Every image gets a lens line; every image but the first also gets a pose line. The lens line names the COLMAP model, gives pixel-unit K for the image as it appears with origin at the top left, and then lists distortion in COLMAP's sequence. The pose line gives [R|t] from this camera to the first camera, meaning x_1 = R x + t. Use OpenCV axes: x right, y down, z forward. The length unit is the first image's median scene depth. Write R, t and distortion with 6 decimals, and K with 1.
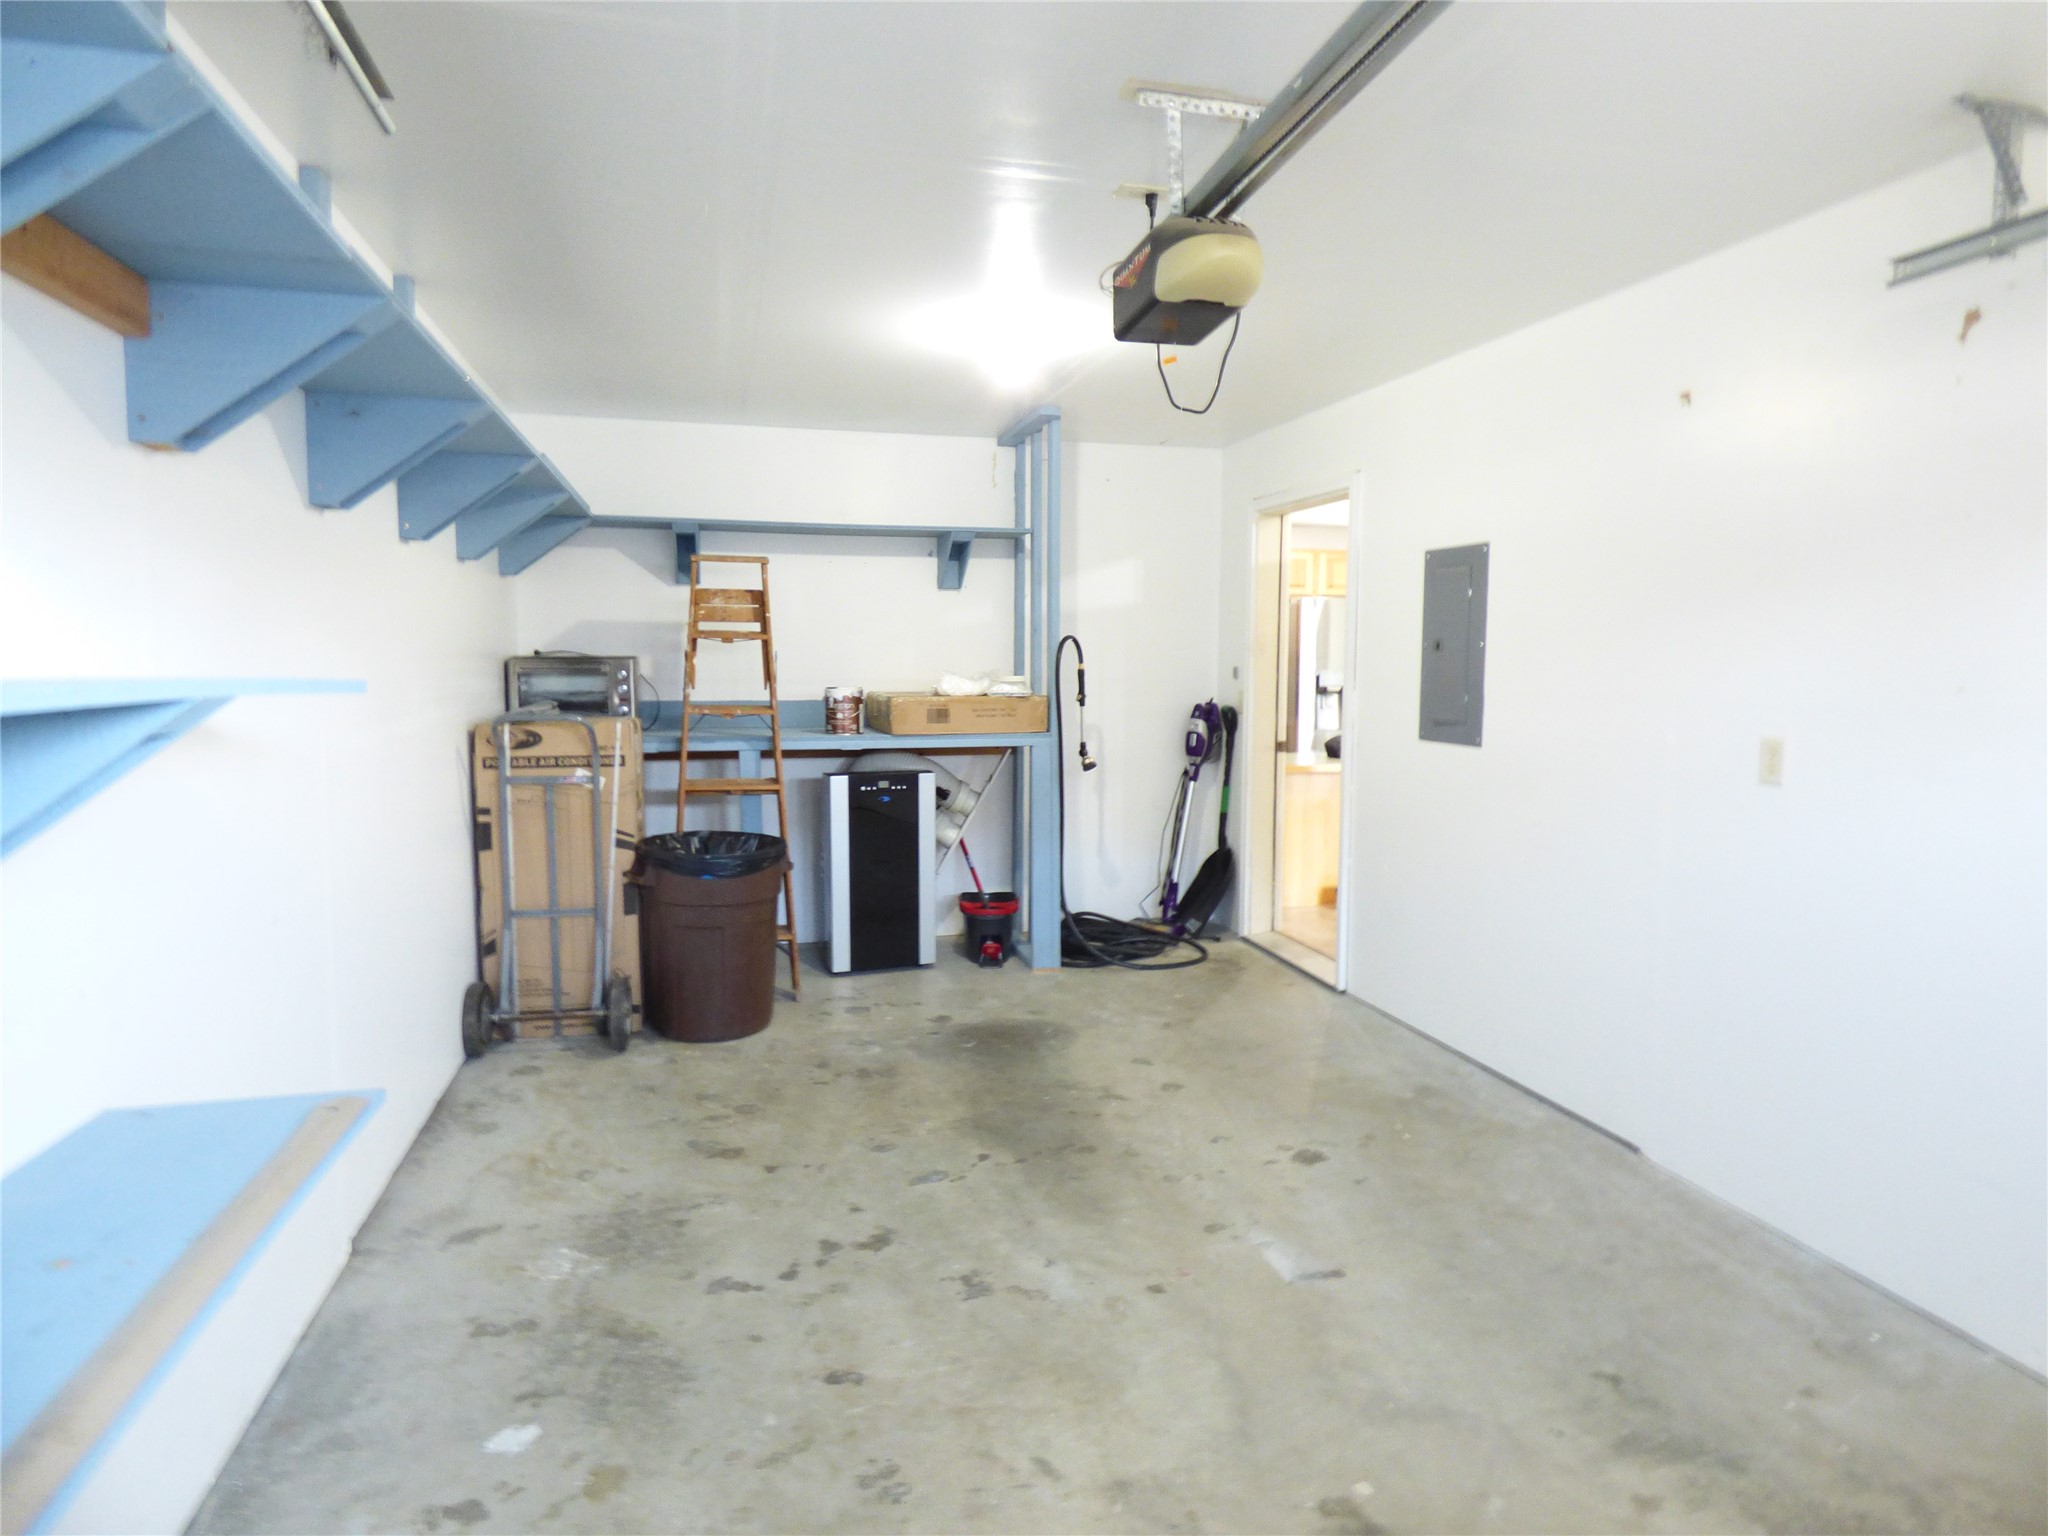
lens RADIAL K [[1206.5, 0, 1024.0], [0, 1206.5, 768.0], [0, 0, 1]] dist [-0.004862, 0.001720]
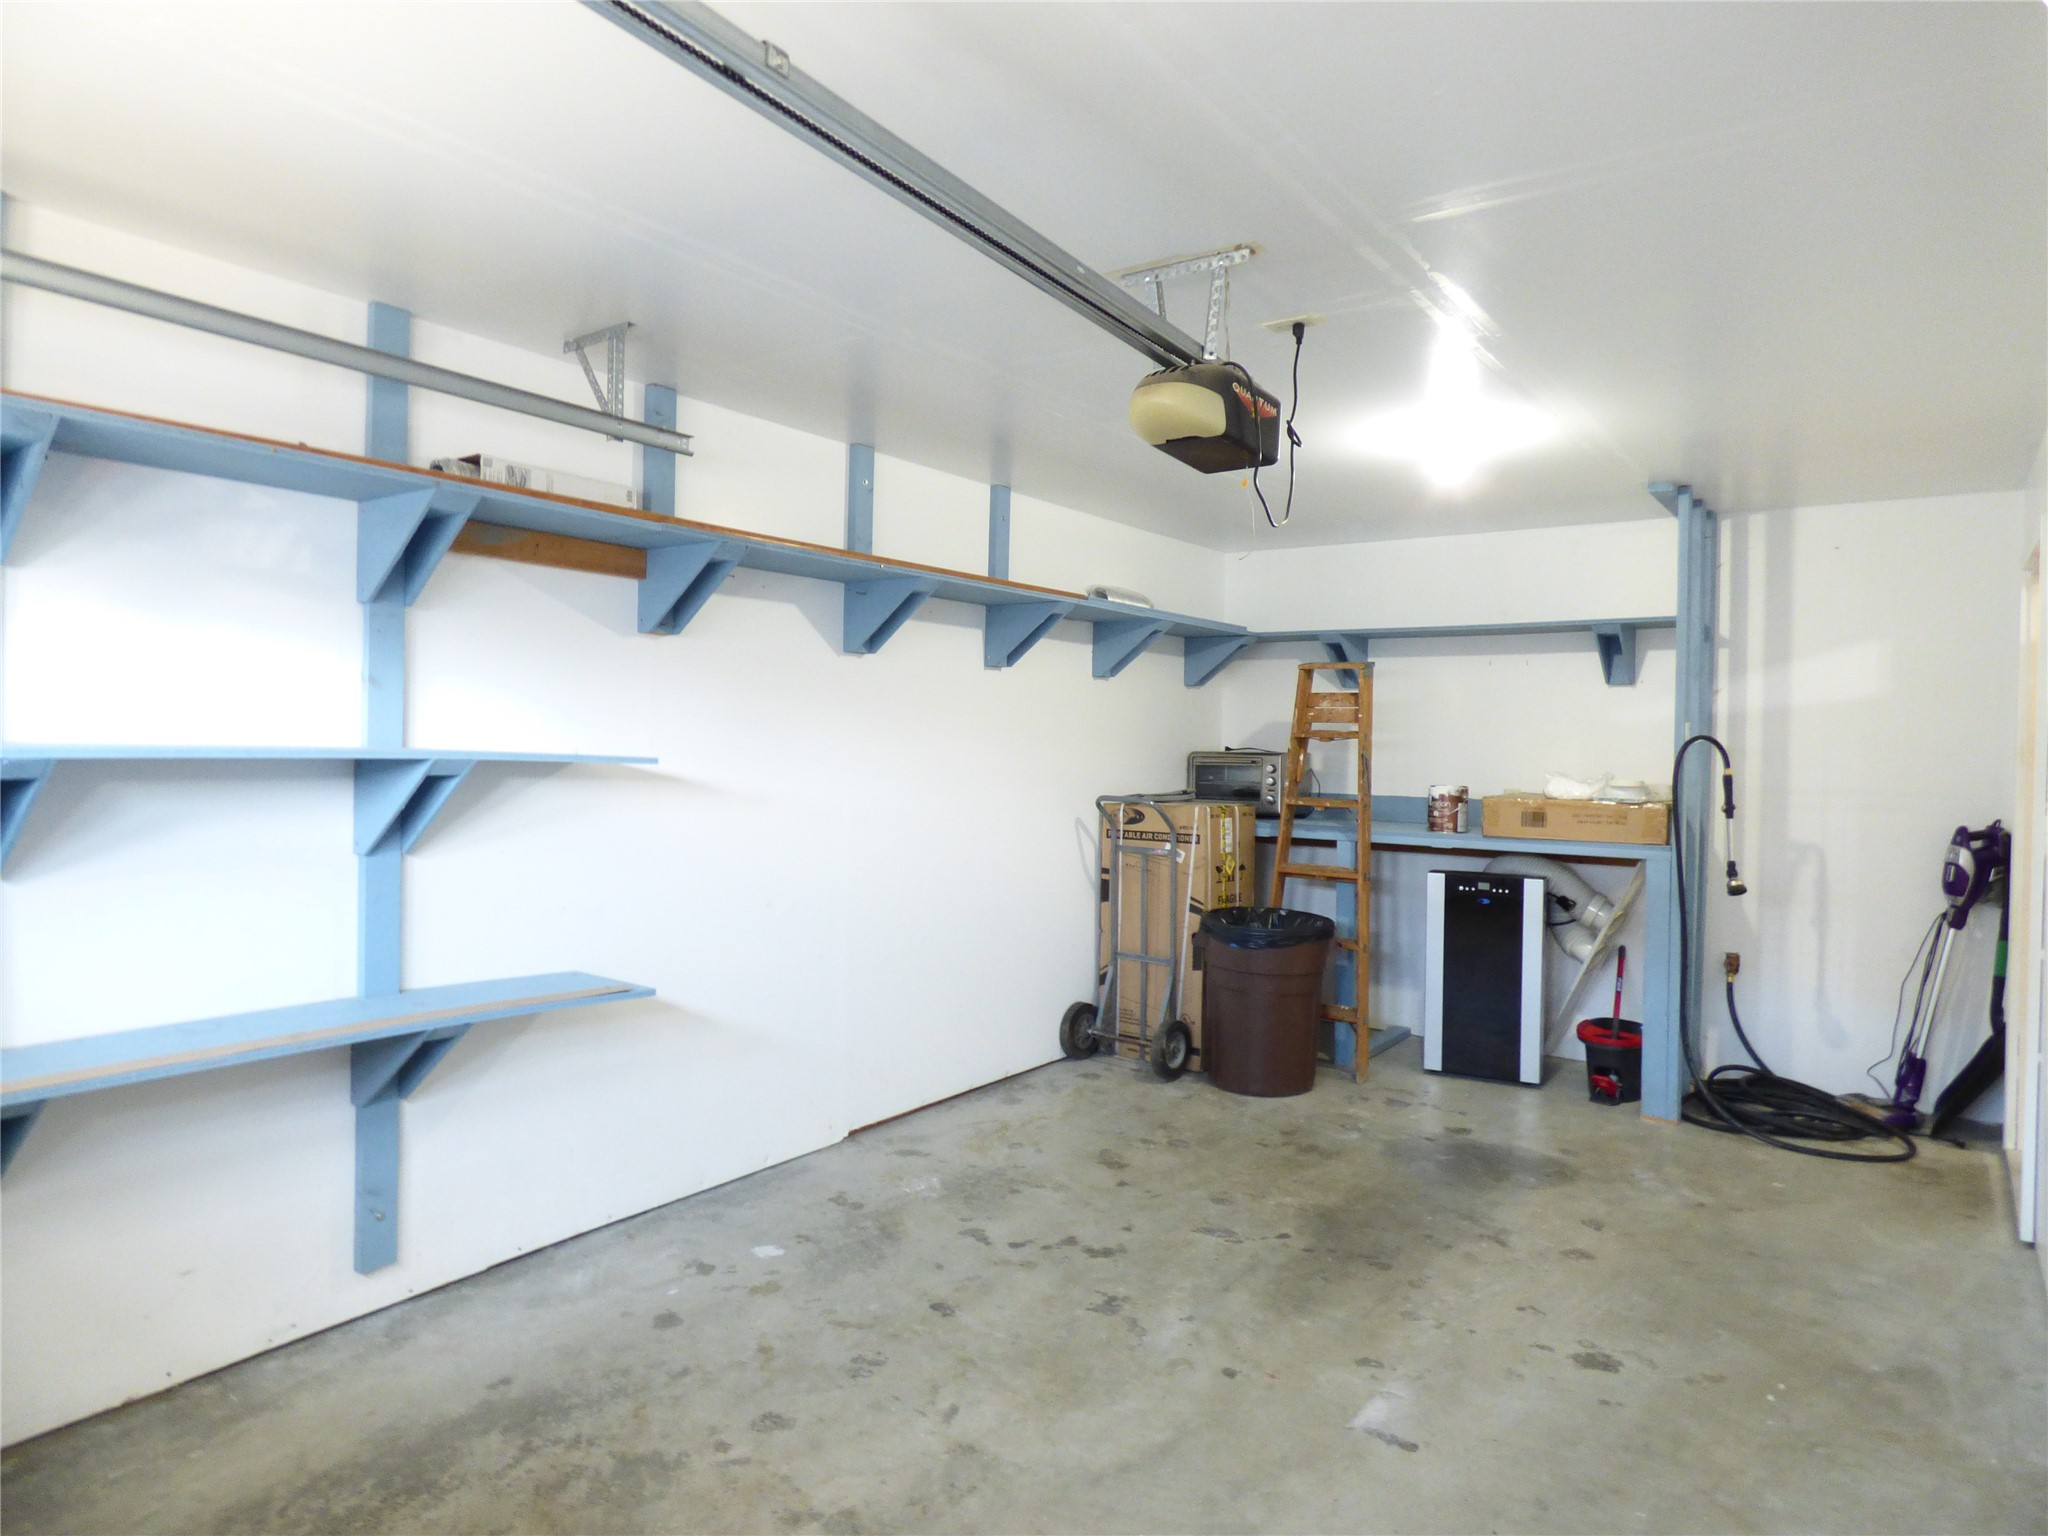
lens RADIAL K [[1193.4, 0, 1024.0], [0, 1193.4, 768.0], [0, 0, 1]] dist [-0.018690, 0.003443]
pose [[0.633831, 0.021362, -0.773176, 0.482684], [-0.083593, 0.995655, -0.041019, -0.013818], [0.768941, 0.090631, 0.632863, 0.115615]]
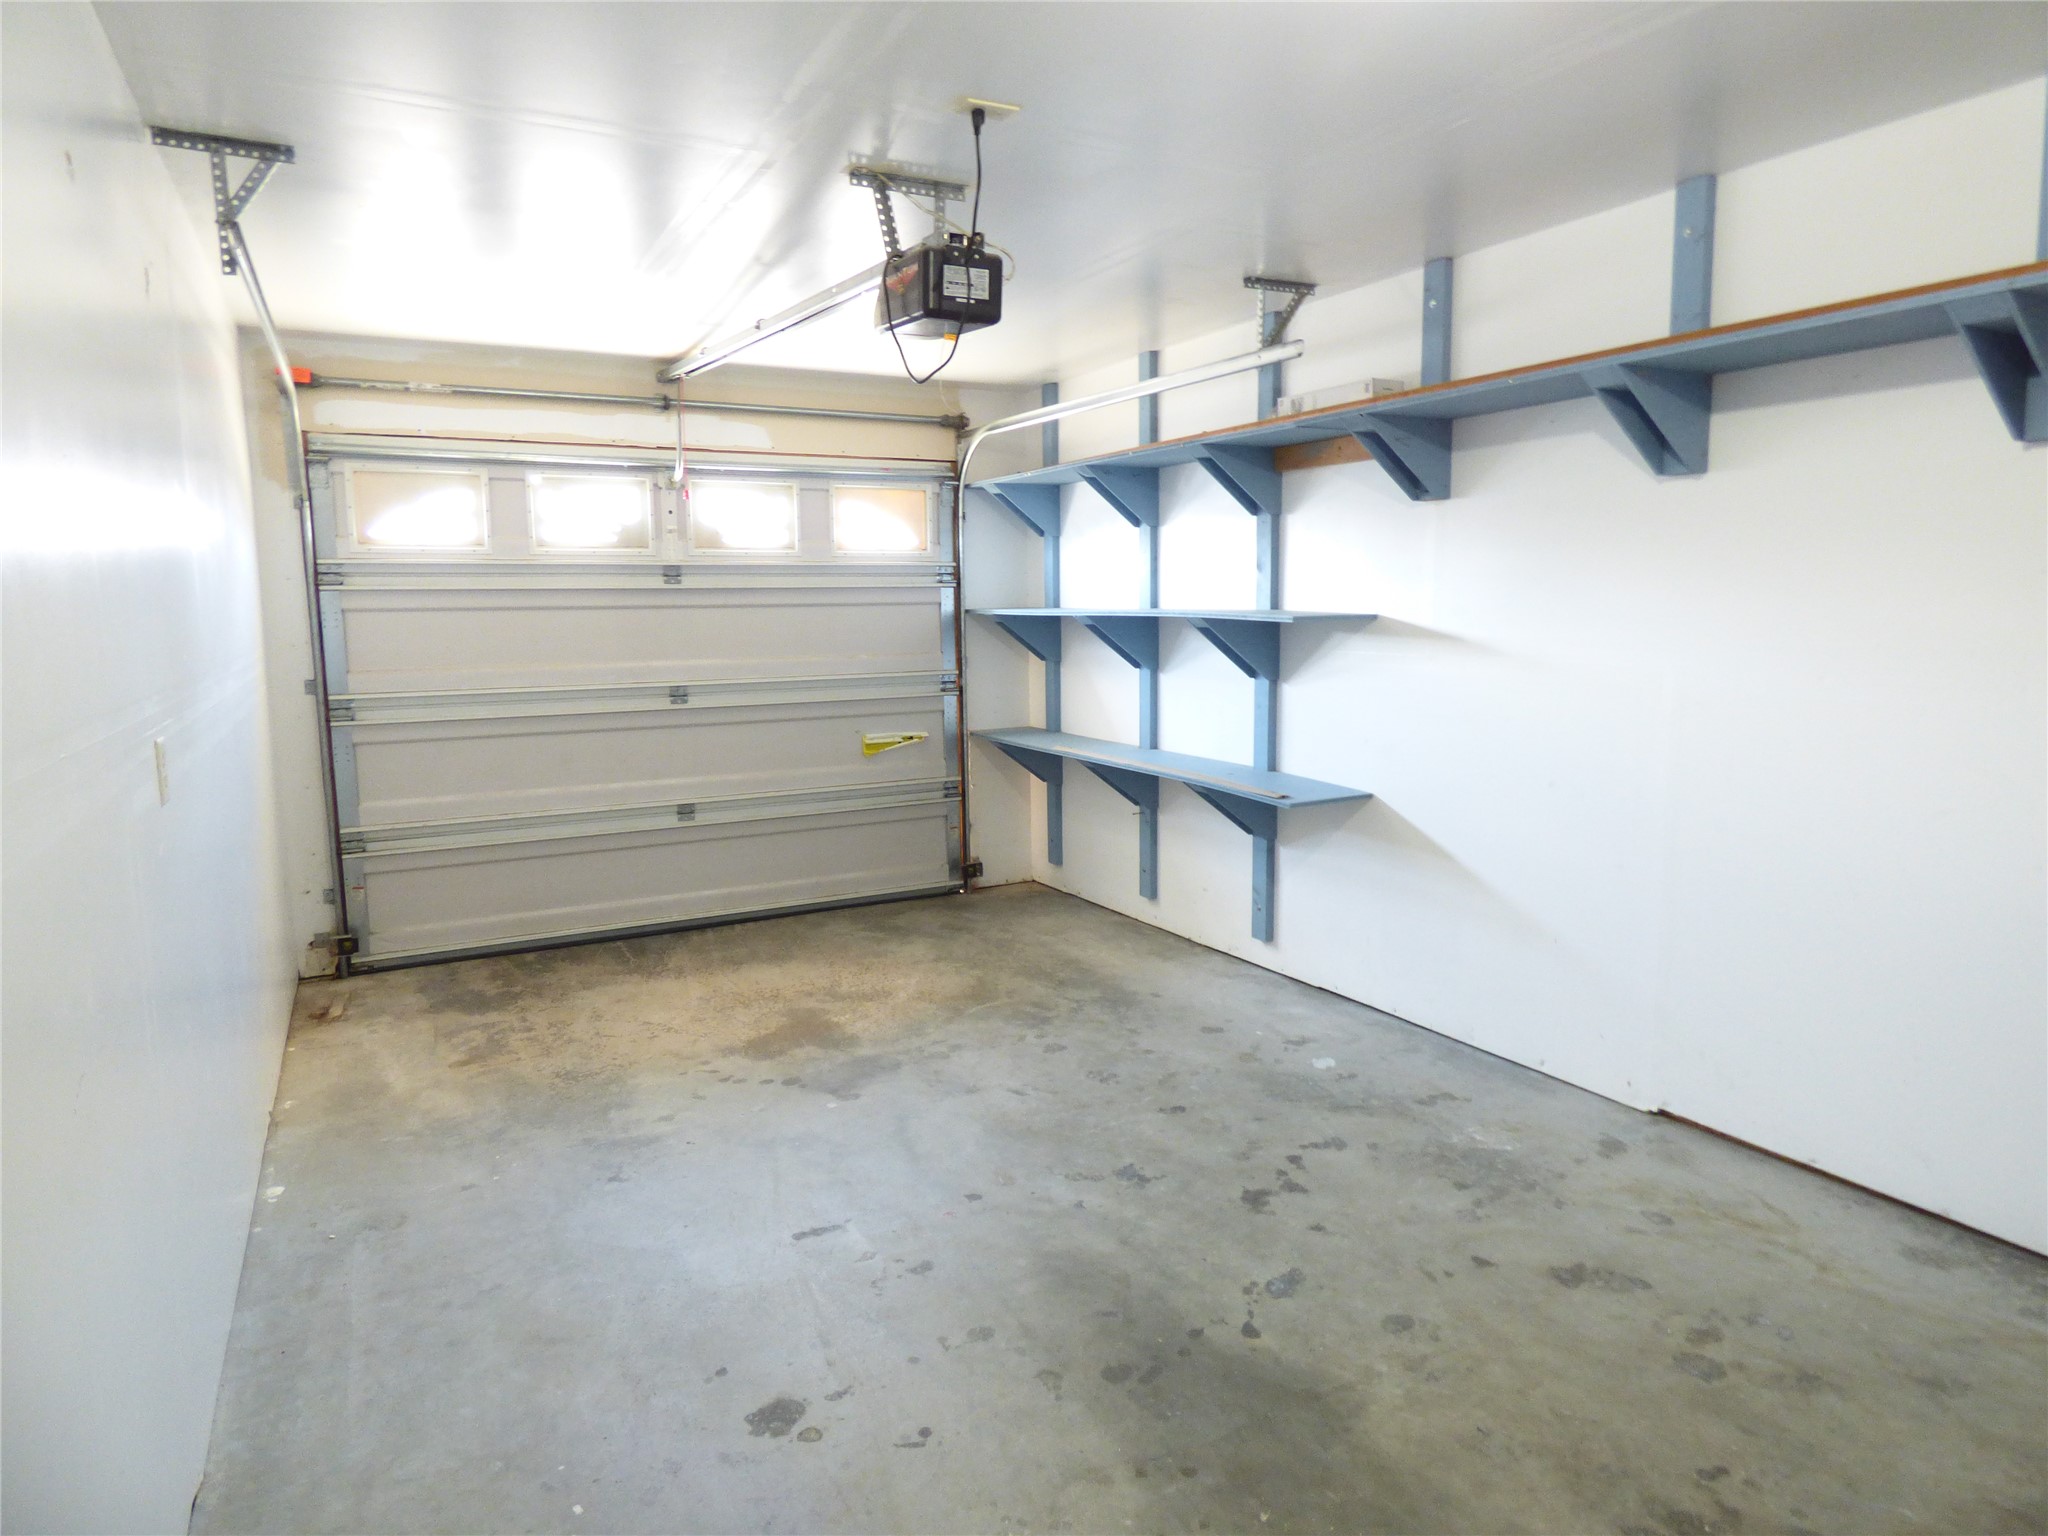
lens RADIAL K [[1248.3, 0, 1022.2], [0, 1248.3, 712.3], [0, 0, 1]] dist [-0.002269, -0.028116]
pose [[-0.970459, 0.035992, -0.238568, 0.201455], [-0.006932, 0.984242, 0.176688, -0.124175], [0.241168, 0.173122, -0.954917, 1.267770]]
